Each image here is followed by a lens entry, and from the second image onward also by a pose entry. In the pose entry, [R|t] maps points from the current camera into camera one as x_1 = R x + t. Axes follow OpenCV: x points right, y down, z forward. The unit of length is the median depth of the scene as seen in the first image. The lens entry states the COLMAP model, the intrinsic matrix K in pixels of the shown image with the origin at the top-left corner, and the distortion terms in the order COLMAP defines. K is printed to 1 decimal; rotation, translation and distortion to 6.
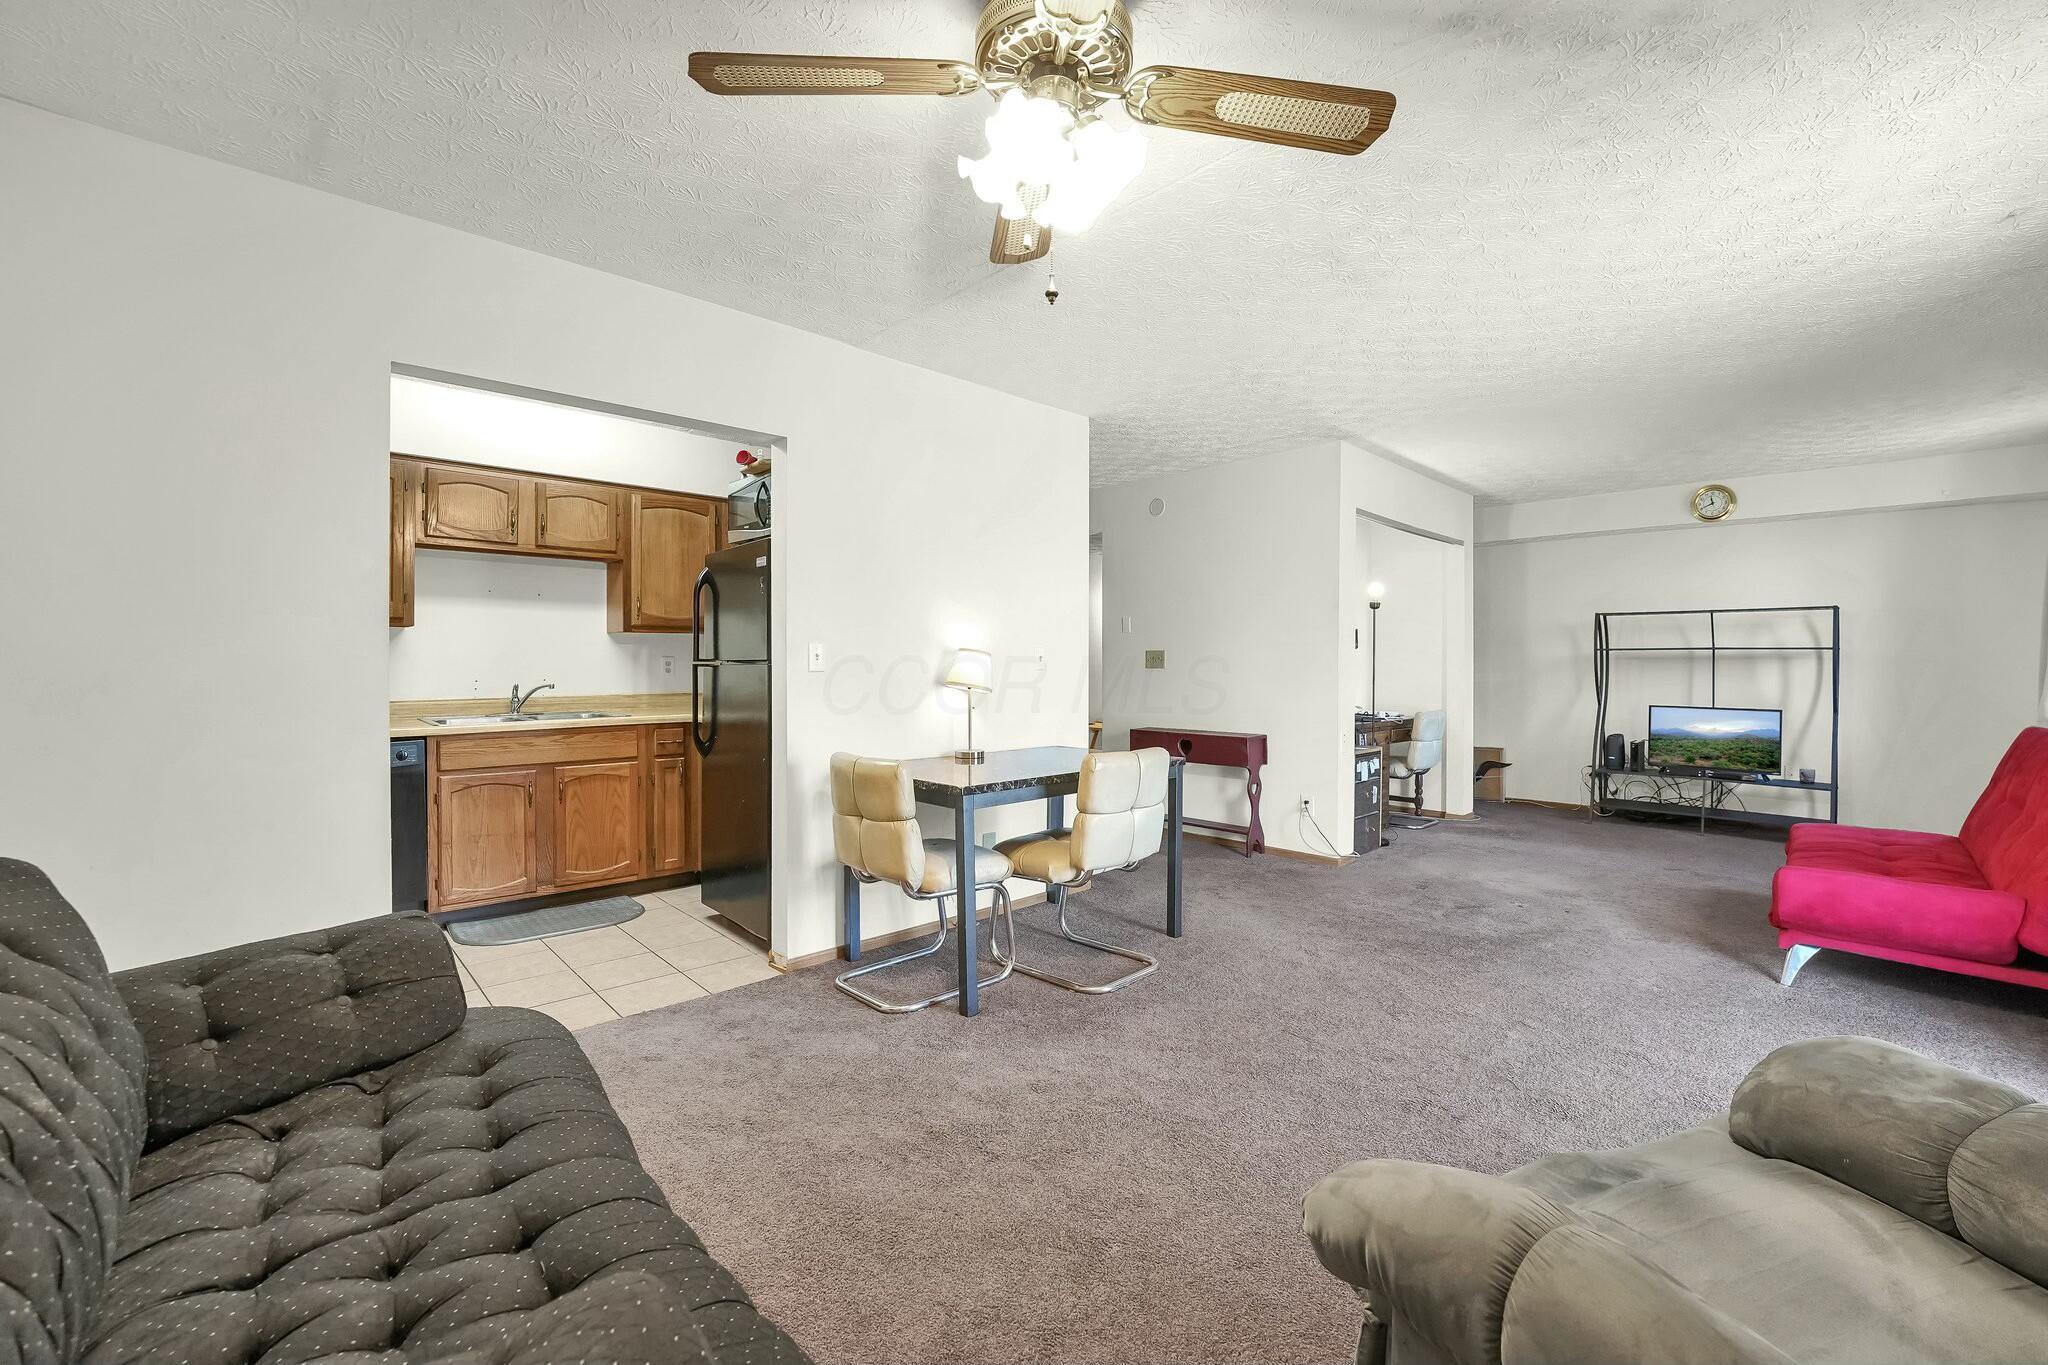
lens RADIAL K [[845.8, 0, 1026.1], [0, 845.8, 675.2], [0, 0, 1]] dist [-0.014379, -0.001108]
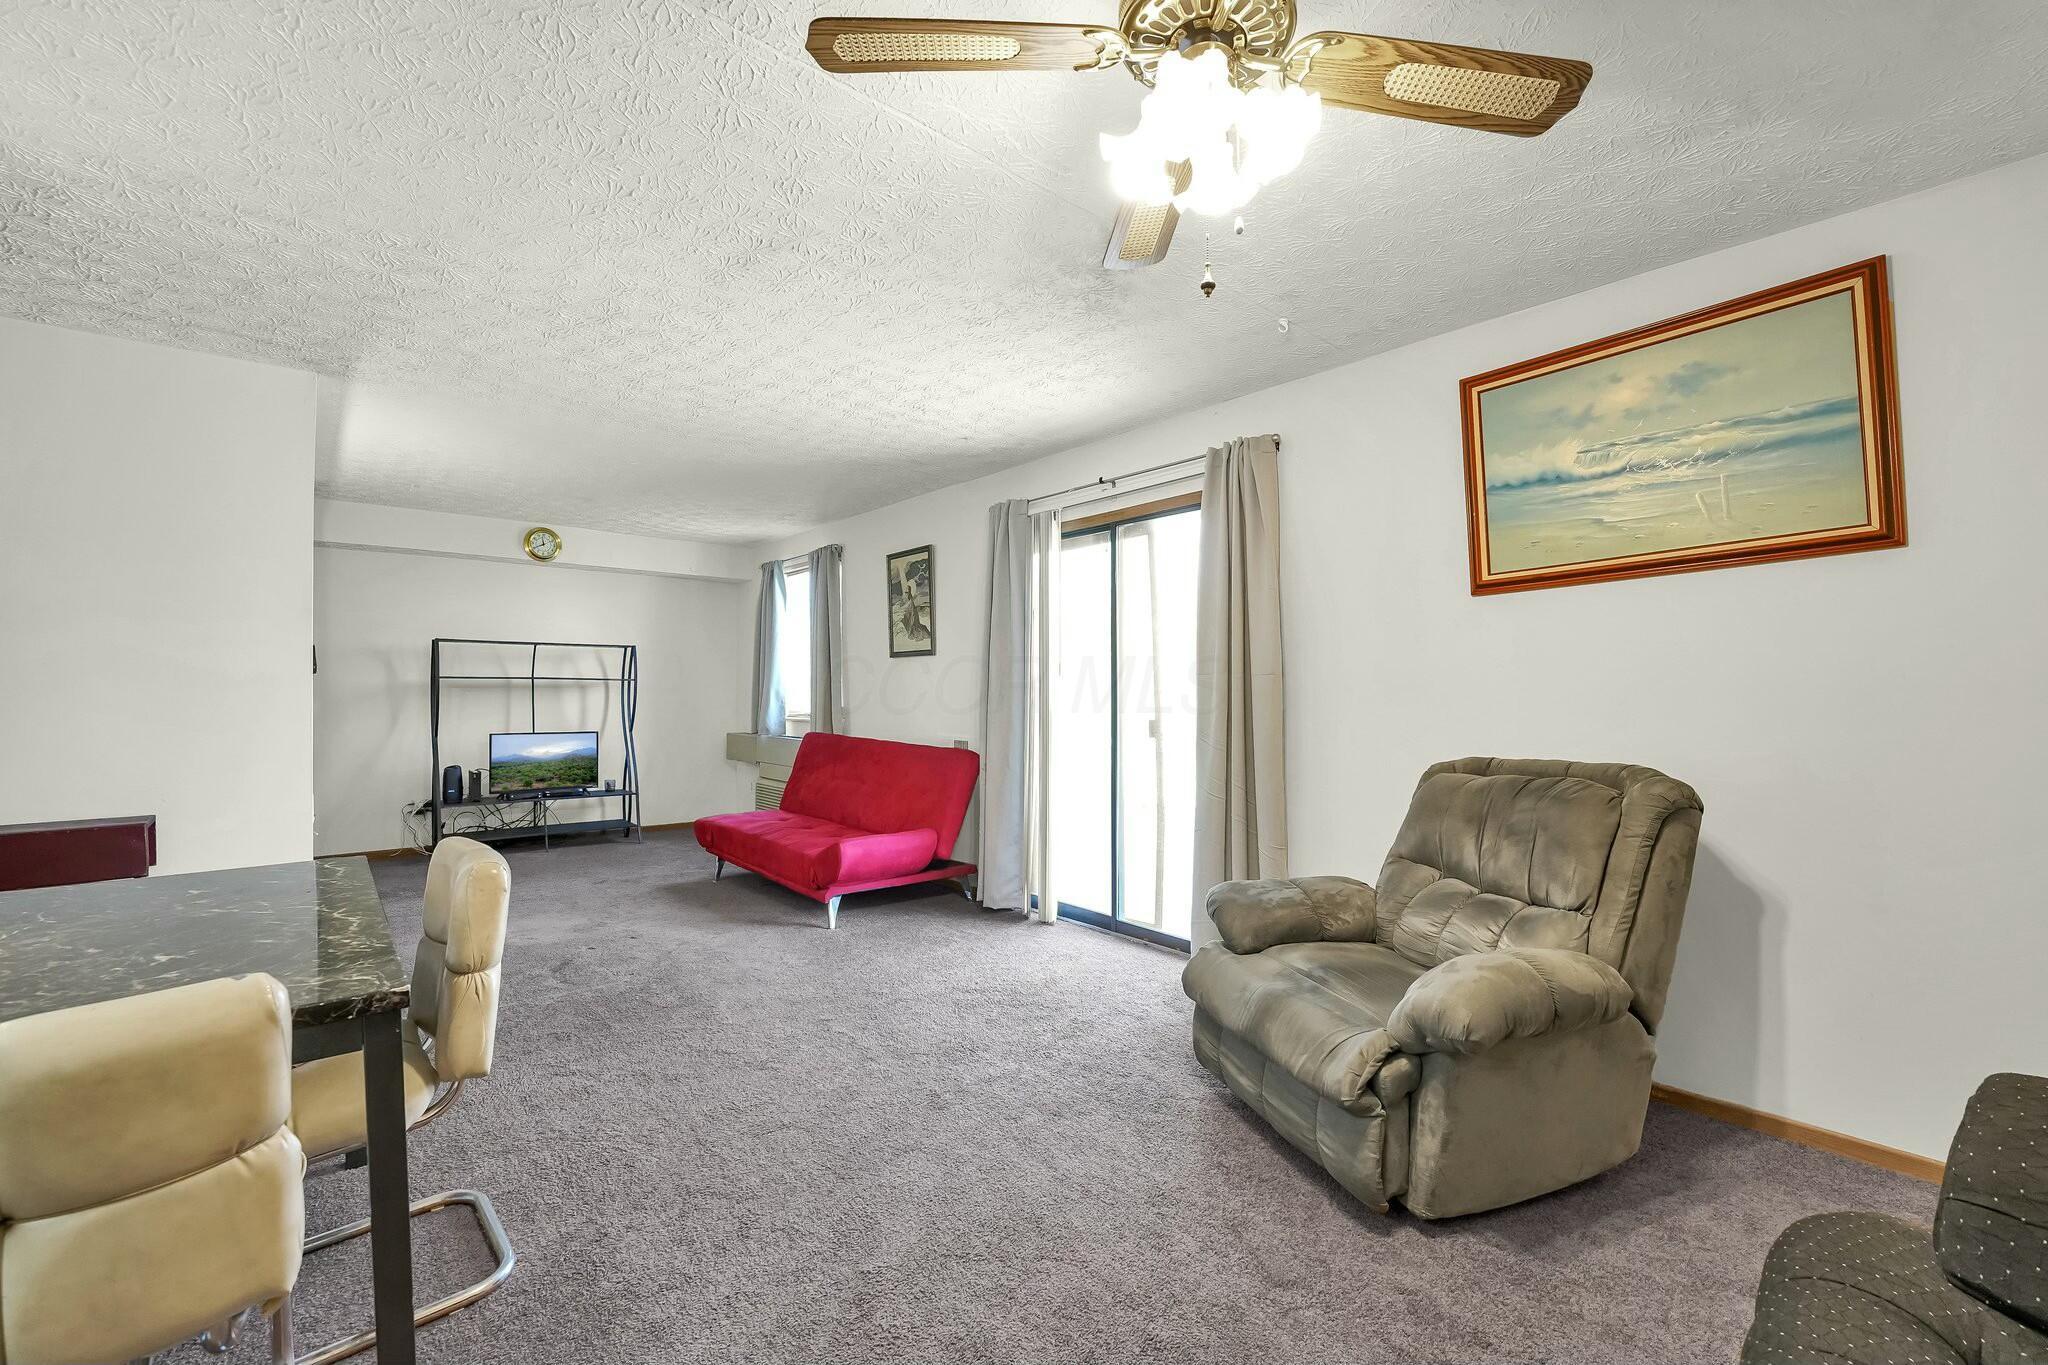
lens RADIAL K [[845.8, 0, 1037.5], [0, 845.8, 679.6], [0, 0, 1]] dist [-0.014379, -0.001108]
pose [[0.042731, 0.012068, 0.999014, -0.240759], [0.015183, 0.999804, -0.012727, -0.006502], [-0.998971, 0.015712, 0.042539, 0.316319]]
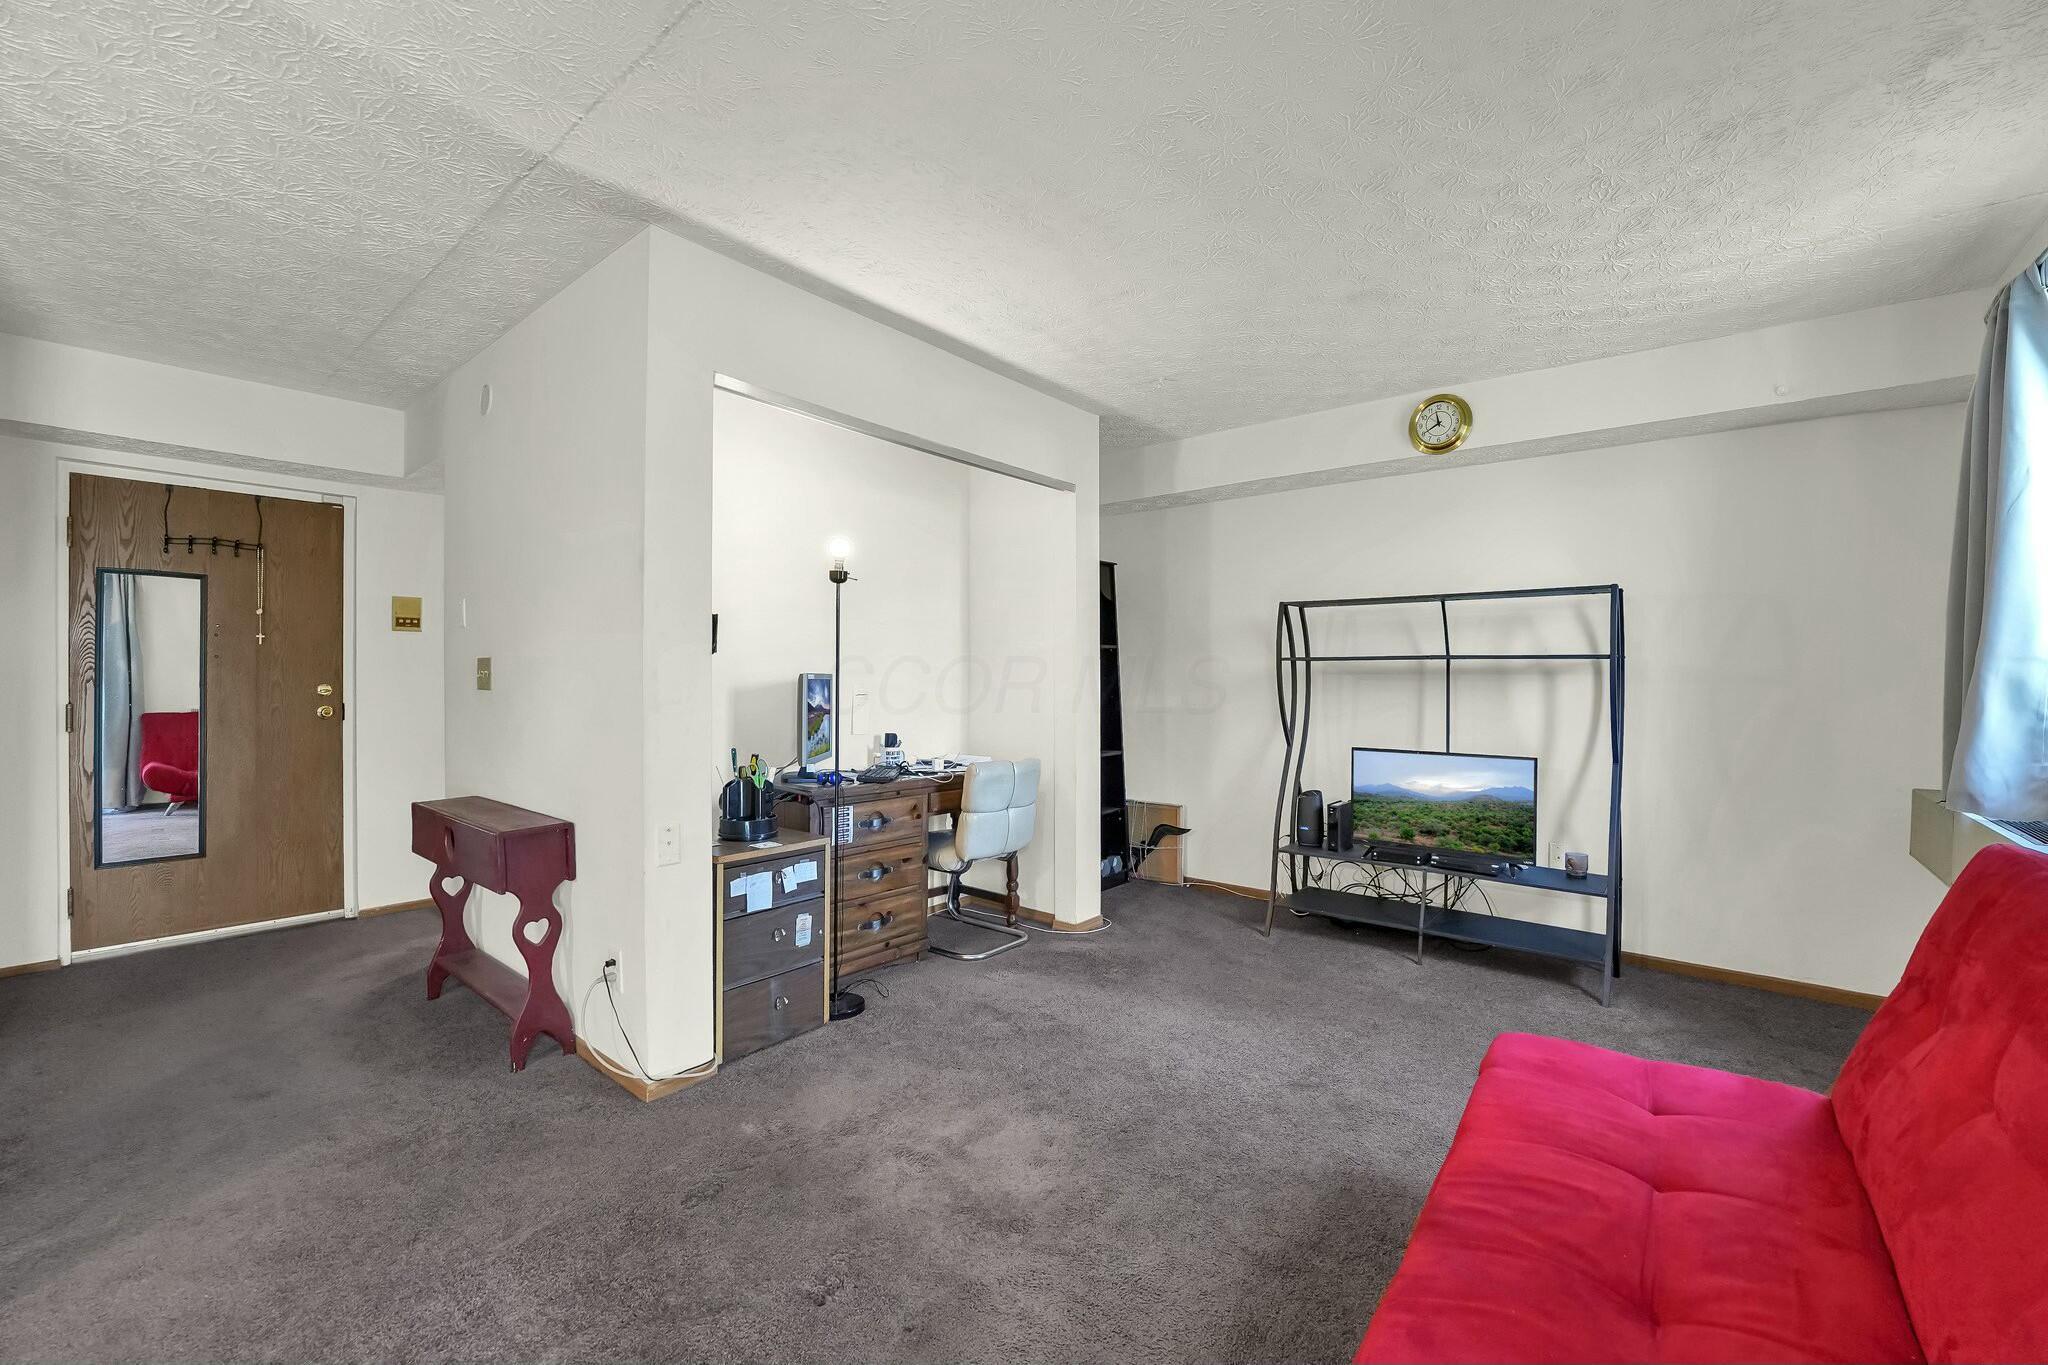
lens RADIAL K [[845.8, 0, 1034.5], [0, 845.8, 683.1], [0, 0, 1]] dist [-0.014379, -0.001108]
pose [[0.993654, -0.001726, 0.112467, 0.452668], [0.002320, 0.999984, -0.005146, -0.009592], [-0.112456, 0.005374, 0.993642, 0.413470]]
